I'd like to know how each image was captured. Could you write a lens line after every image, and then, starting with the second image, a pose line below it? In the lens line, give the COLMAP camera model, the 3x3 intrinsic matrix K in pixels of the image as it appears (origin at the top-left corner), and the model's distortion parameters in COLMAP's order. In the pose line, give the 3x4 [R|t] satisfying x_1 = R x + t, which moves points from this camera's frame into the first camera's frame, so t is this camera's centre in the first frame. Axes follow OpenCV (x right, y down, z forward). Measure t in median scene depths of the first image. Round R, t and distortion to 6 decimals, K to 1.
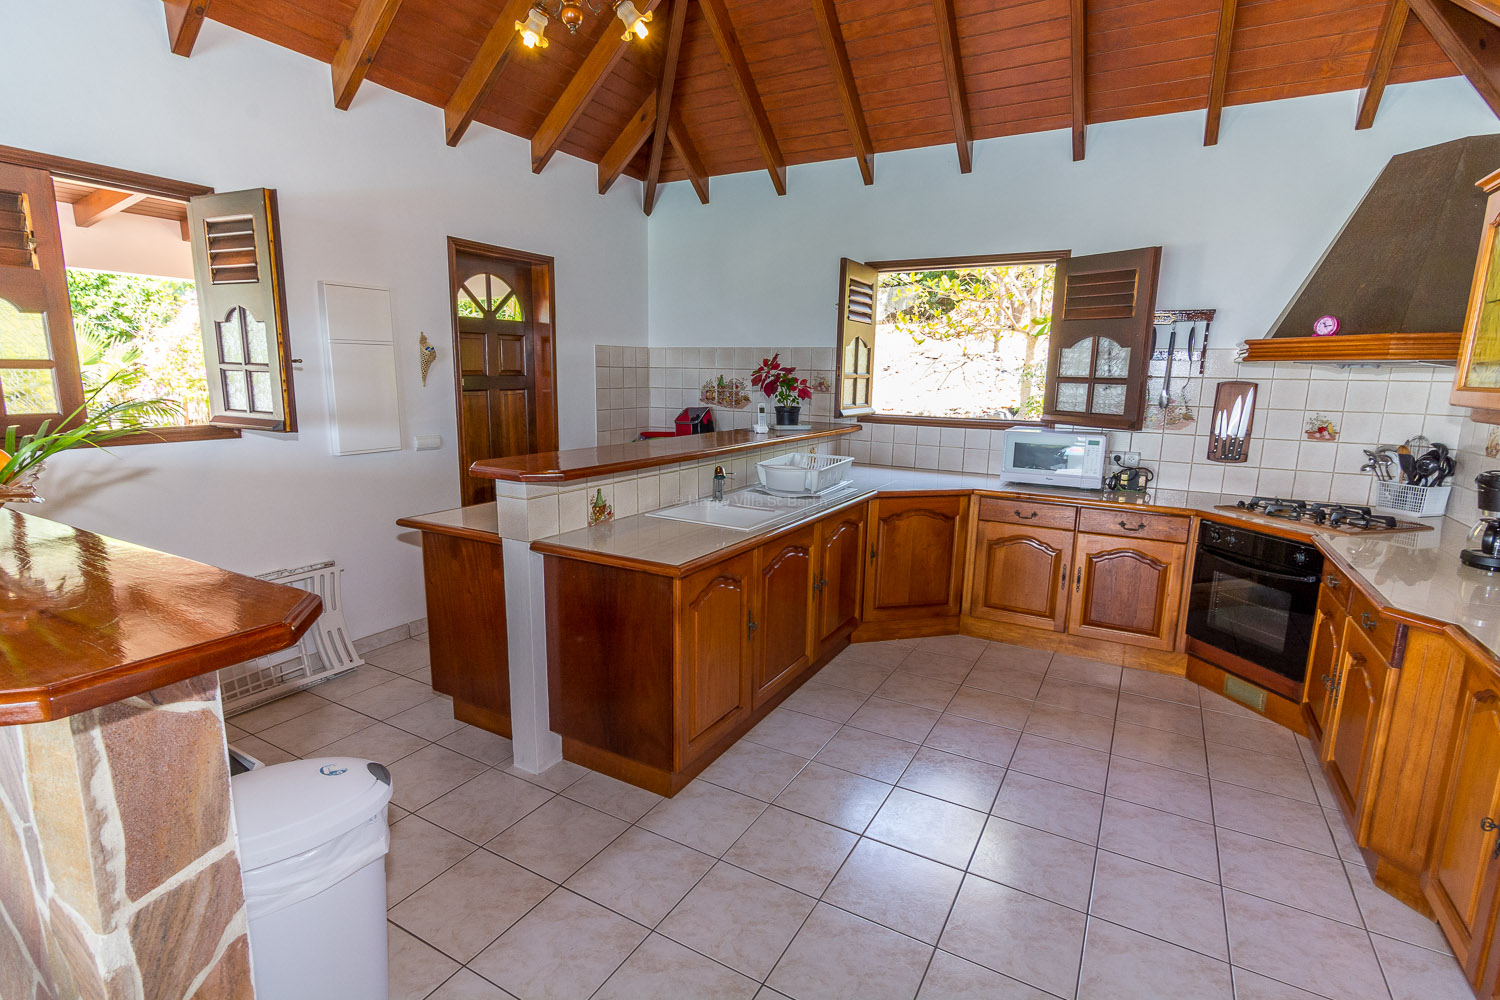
lens RADIAL K [[722.8, 0, 750.0], [0, 722.8, 500.0], [0, 0, 1]] dist [-0.001761, 0.000374]
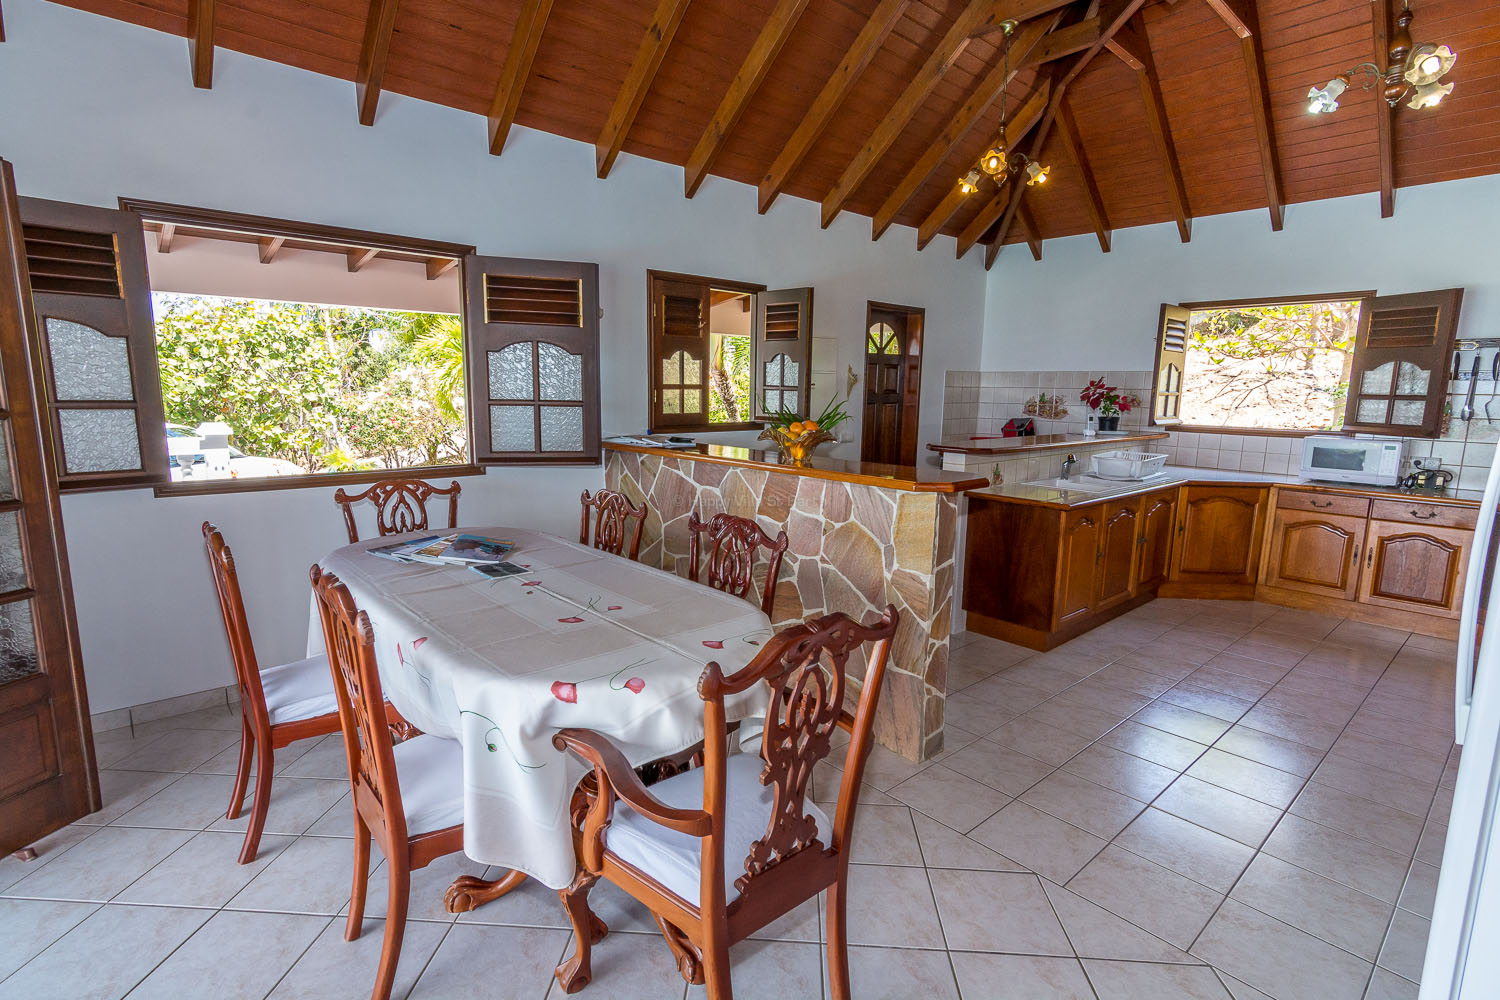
lens RADIAL K [[730.3, 0, 750.0], [0, 730.3, 500.0], [0, 0, 1]] dist [0.001512, 0.001387]
pose [[0.947127, 0.047181, -0.317371, -0.148745], [-0.055376, 0.998323, -0.016844, 0.086554], [0.316044, 0.033528, 0.948152, -0.496968]]
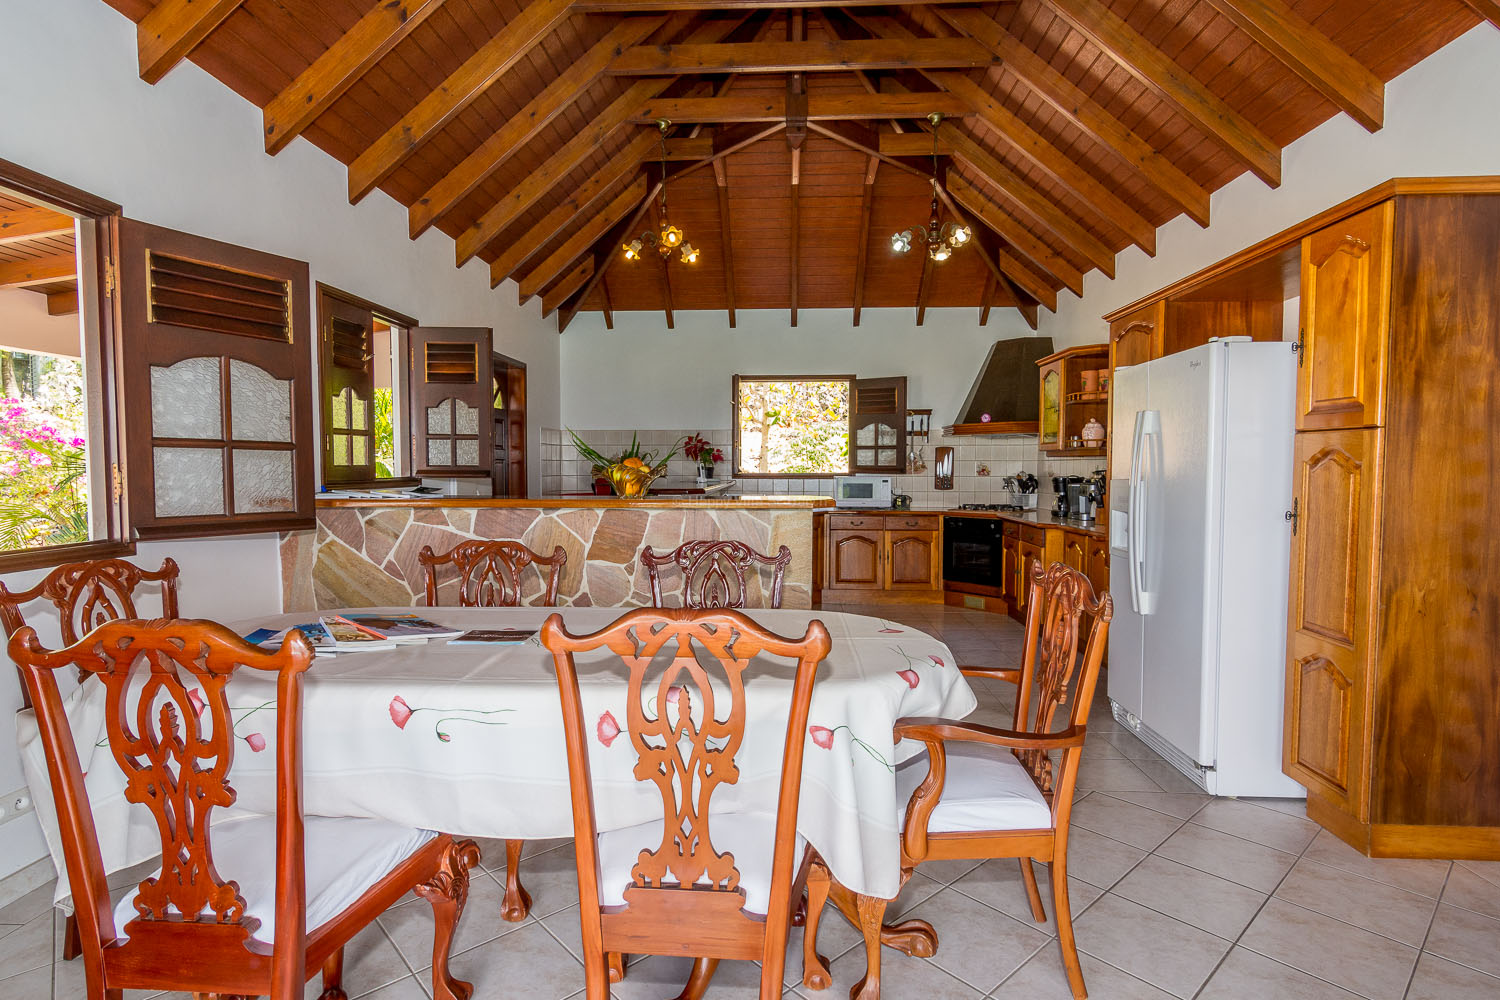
lens RADIAL K [[757.7, 0, 750.0], [0, 757.7, 500.0], [0, 0, 1]] dist [-0.001741, 0.000298]
pose [[0.894823, -0.036984, 0.444886, -0.630494], [0.093392, 0.990020, -0.105542, 0.127989], [-0.436542, 0.135990, 0.889347, -0.493252]]
